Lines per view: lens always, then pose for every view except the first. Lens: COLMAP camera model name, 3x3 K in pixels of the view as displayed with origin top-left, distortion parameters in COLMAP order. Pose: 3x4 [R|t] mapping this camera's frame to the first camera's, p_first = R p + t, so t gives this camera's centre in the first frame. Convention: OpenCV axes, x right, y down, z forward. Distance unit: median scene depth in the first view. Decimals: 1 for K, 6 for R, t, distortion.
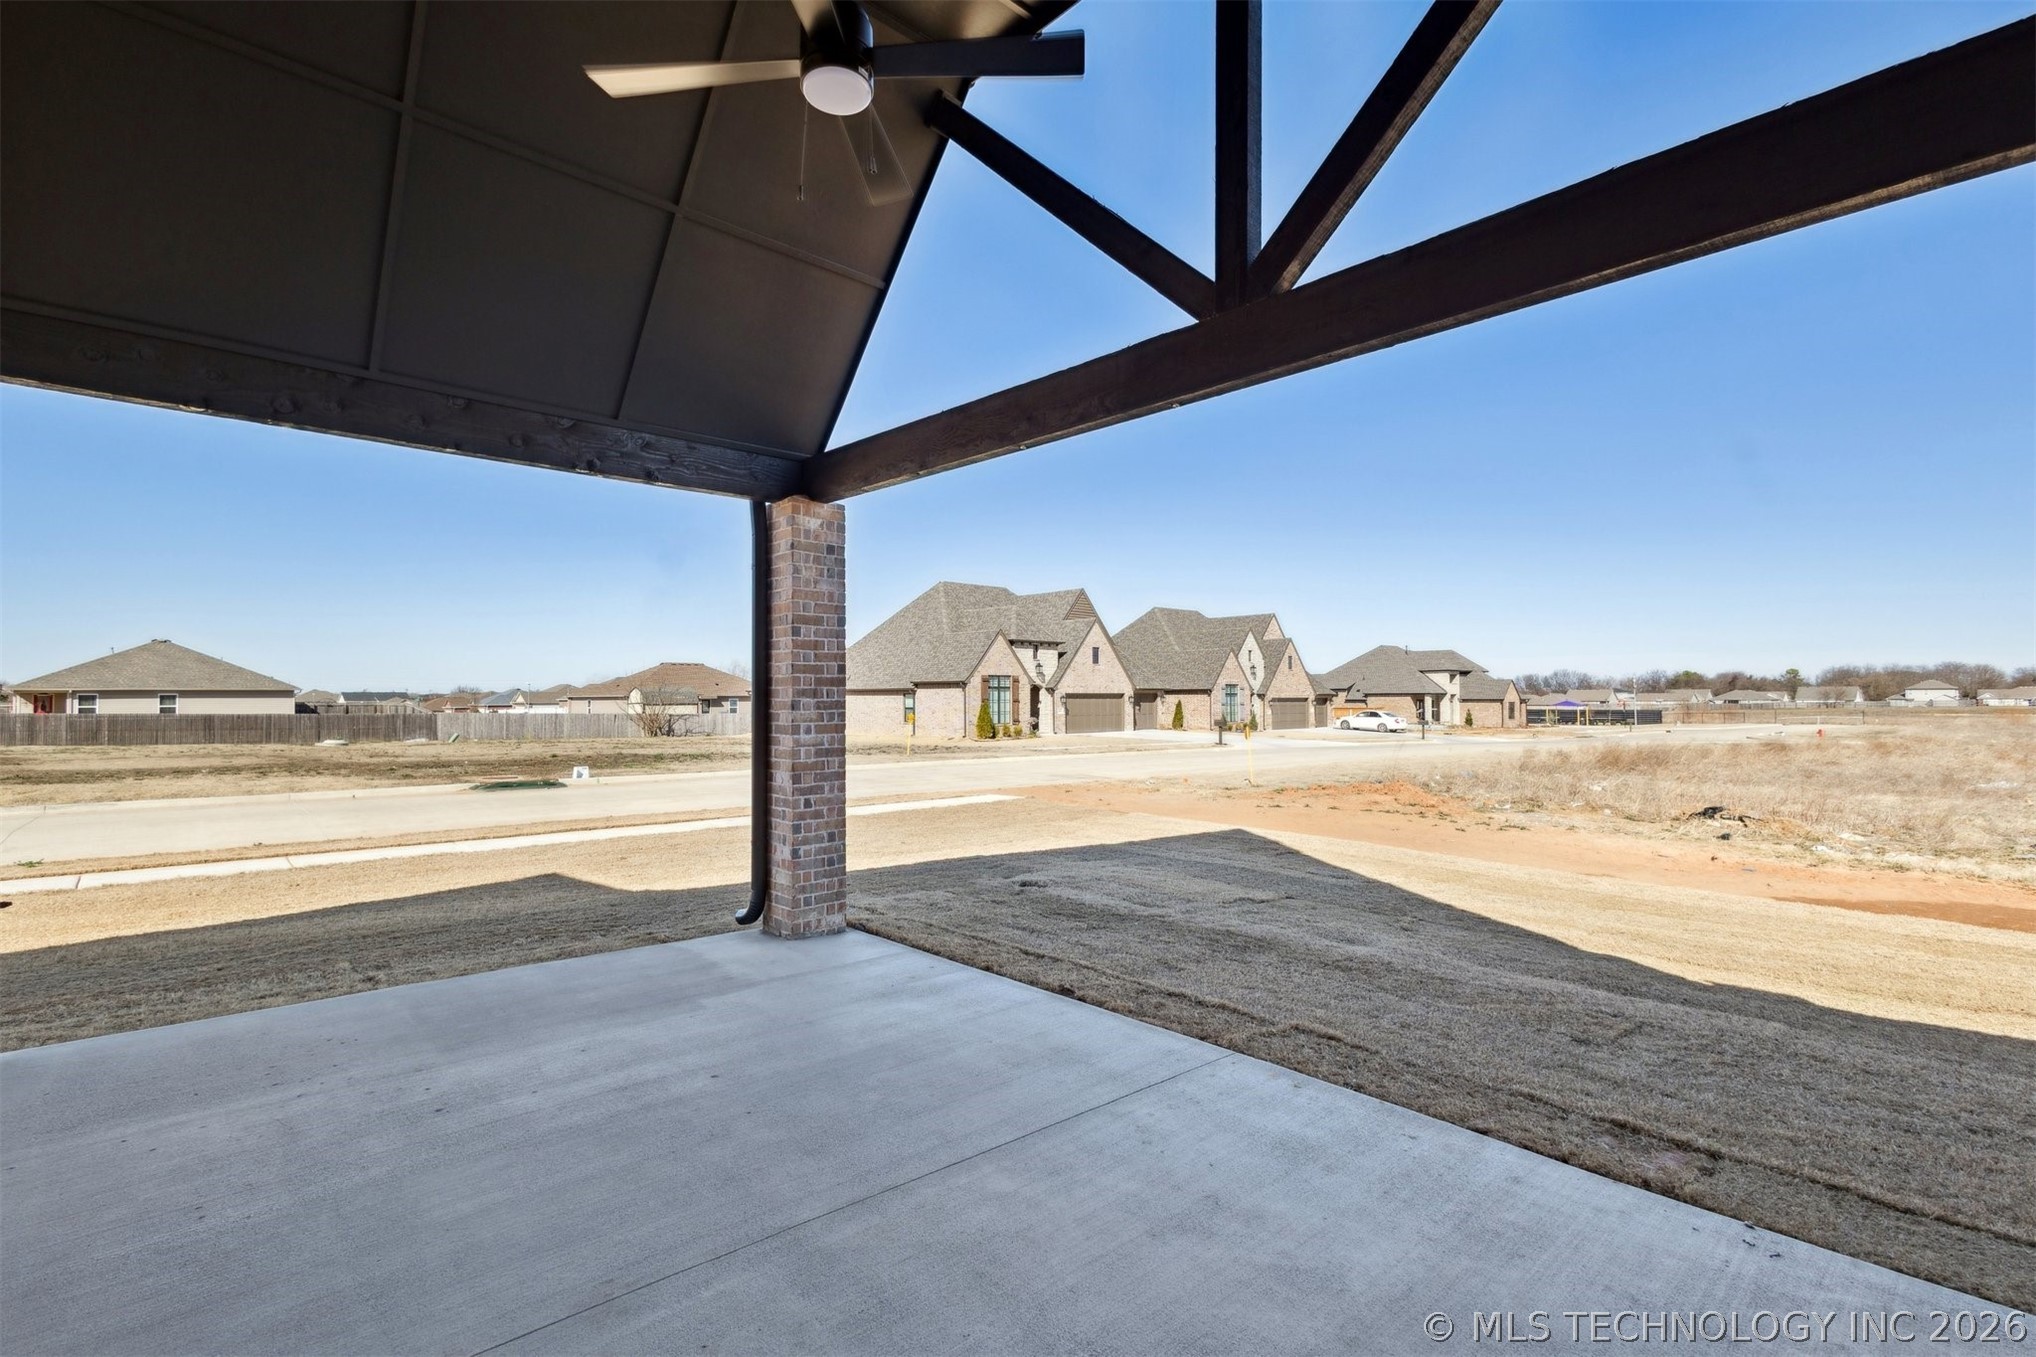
lens RADIAL K [[940.7, 0, 999.3], [0, 940.7, 684.9], [0, 0, 1]] dist [0.005862, -0.001365]
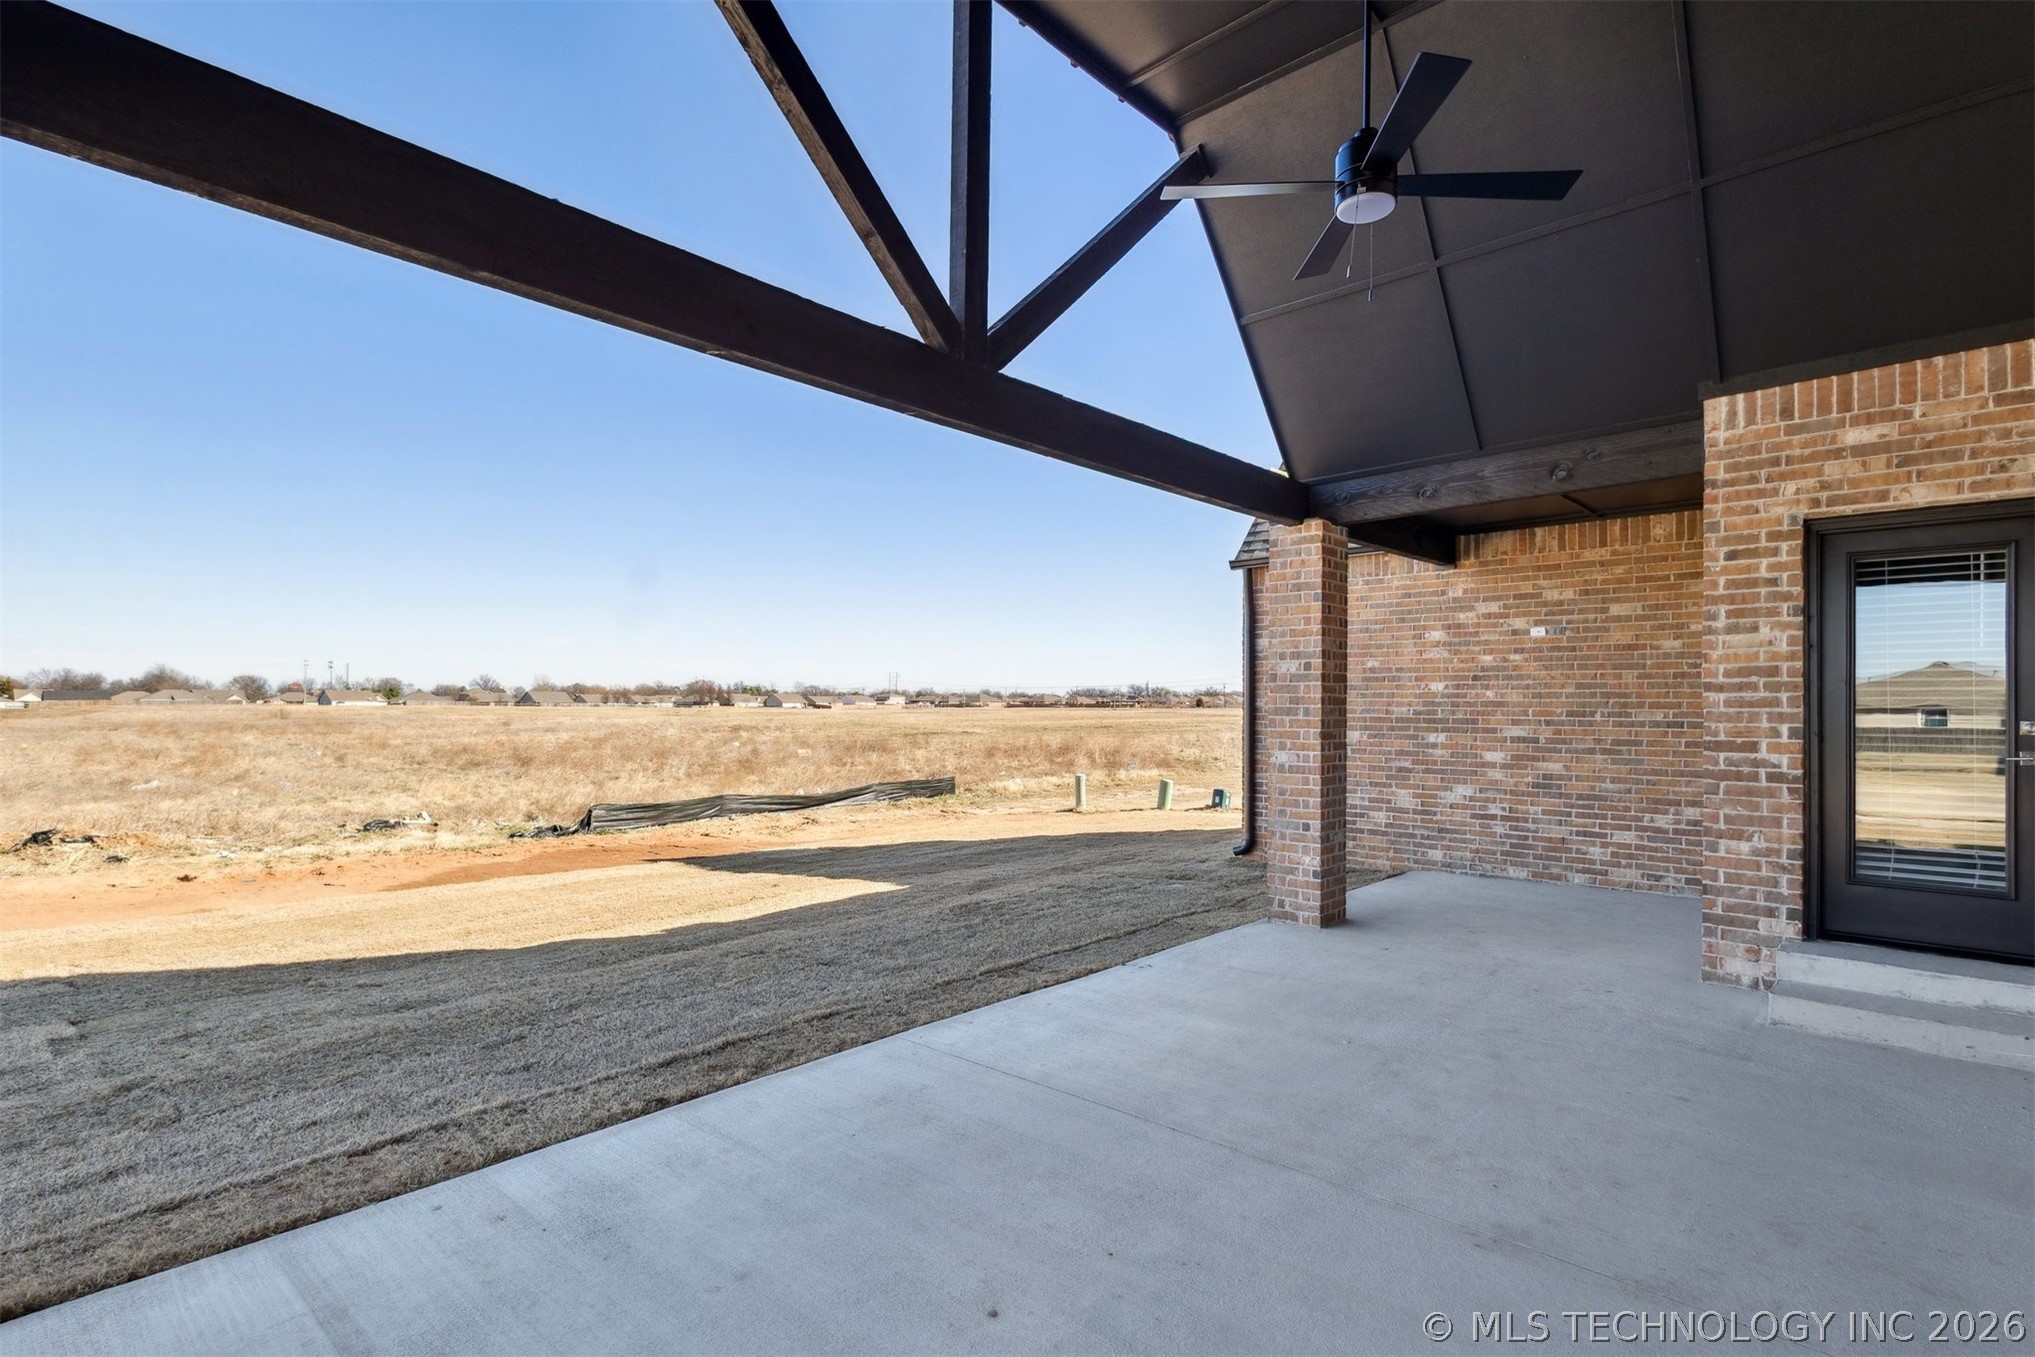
lens RADIAL K [[940.2, 0, 1064.5], [0, 940.2, 708.1], [0, 0, 1]] dist [0.005862, -0.001365]
pose [[-0.127688, 0.004861, 0.991803, -0.559906], [-0.023786, 0.999685, -0.007962, 0.016086], [-0.991529, -0.024608, -0.127532, 0.642291]]
